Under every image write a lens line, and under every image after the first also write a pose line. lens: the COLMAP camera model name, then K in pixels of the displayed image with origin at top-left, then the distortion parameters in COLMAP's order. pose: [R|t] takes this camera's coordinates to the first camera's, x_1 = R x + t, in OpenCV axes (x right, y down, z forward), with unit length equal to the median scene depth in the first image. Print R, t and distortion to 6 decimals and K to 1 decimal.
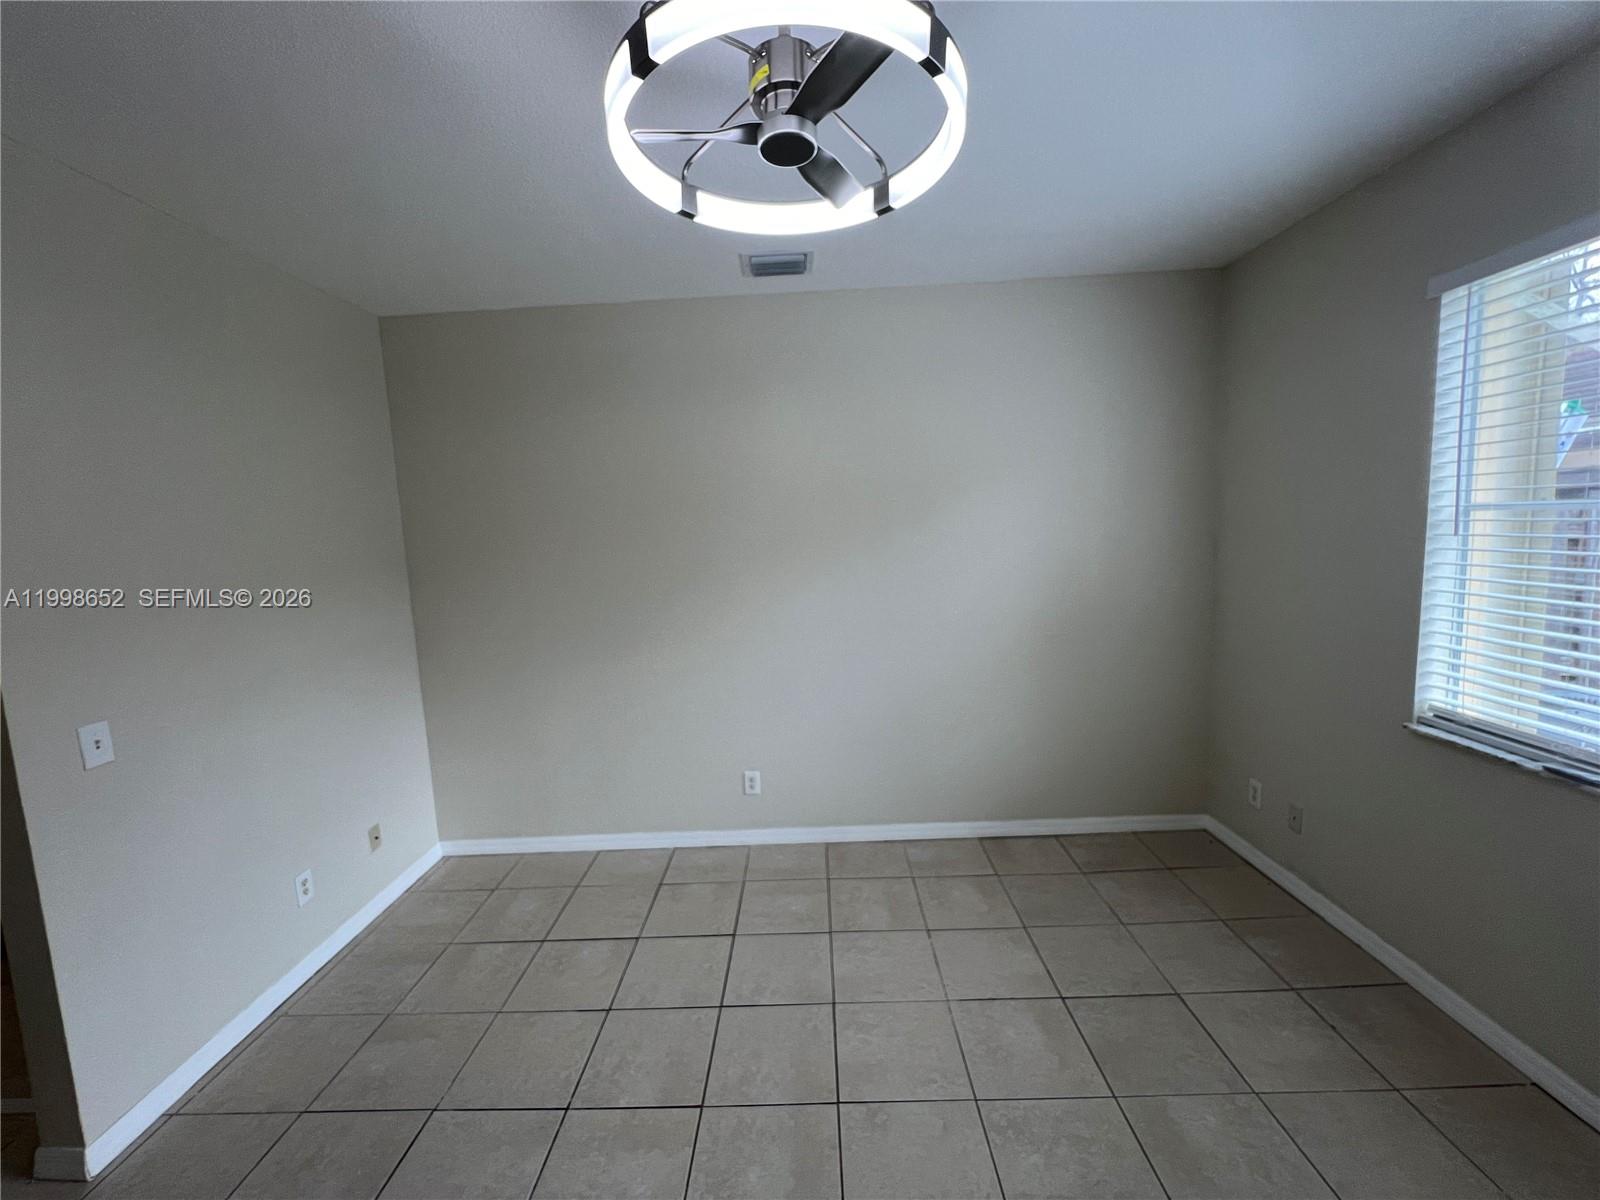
lens RADIAL K [[643.8, 0, 795.8], [0, 643.8, 599.4], [0, 0, 1]] dist [-0.002412, 0.000502]
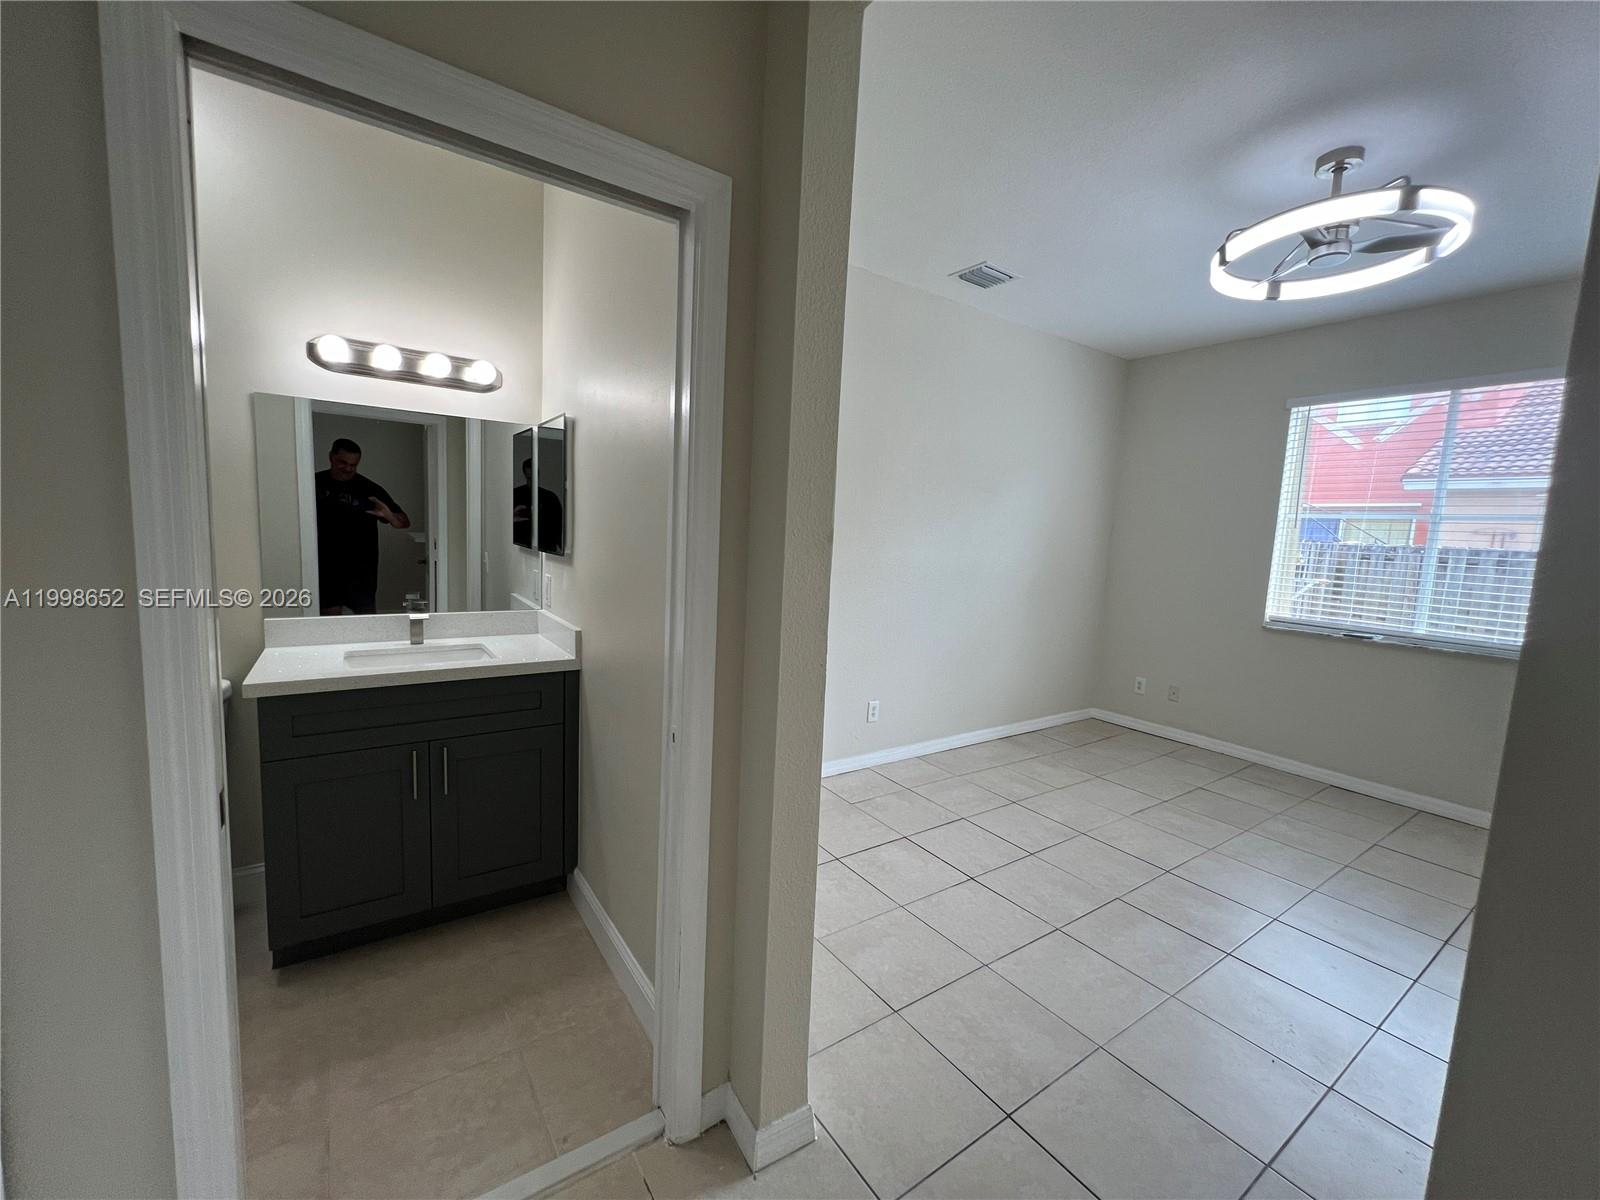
lens RADIAL K [[643.8, 0, 792.6], [0, 643.8, 599.1], [0, 0, 1]] dist [-0.002412, 0.000502]
pose [[0.811041, 0.021224, 0.584604, -0.982831], [-0.019783, 0.999765, -0.008851, 0.118291], [-0.584655, -0.004387, 0.811270, 0.195482]]
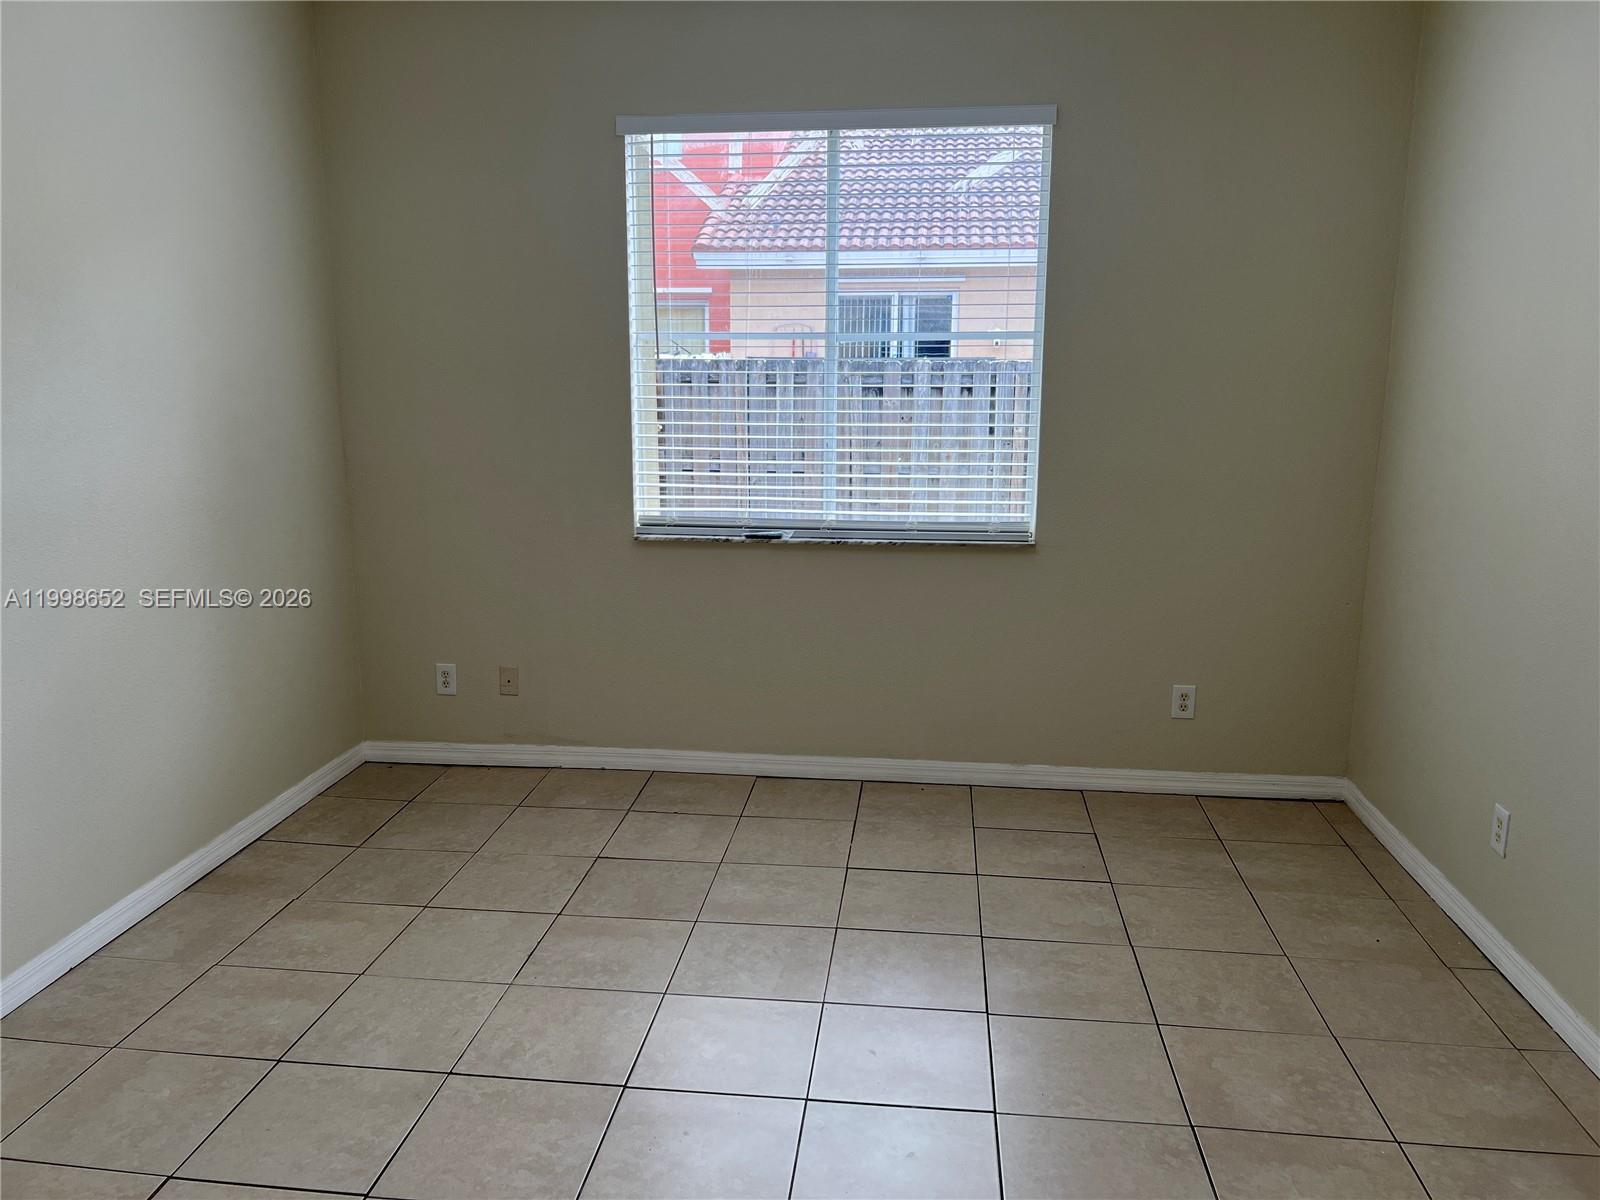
lens RADIAL K [[1218.2, 0, 791.2], [0, 1218.2, 611.1], [0, 0, 1]] dist [0.037583, -0.035104]
pose [[0.094525, -0.155569, 0.983292, -0.794177], [0.102197, 0.984013, 0.145858, 0.033693], [-0.990263, 0.086702, 0.108913, 0.390868]]
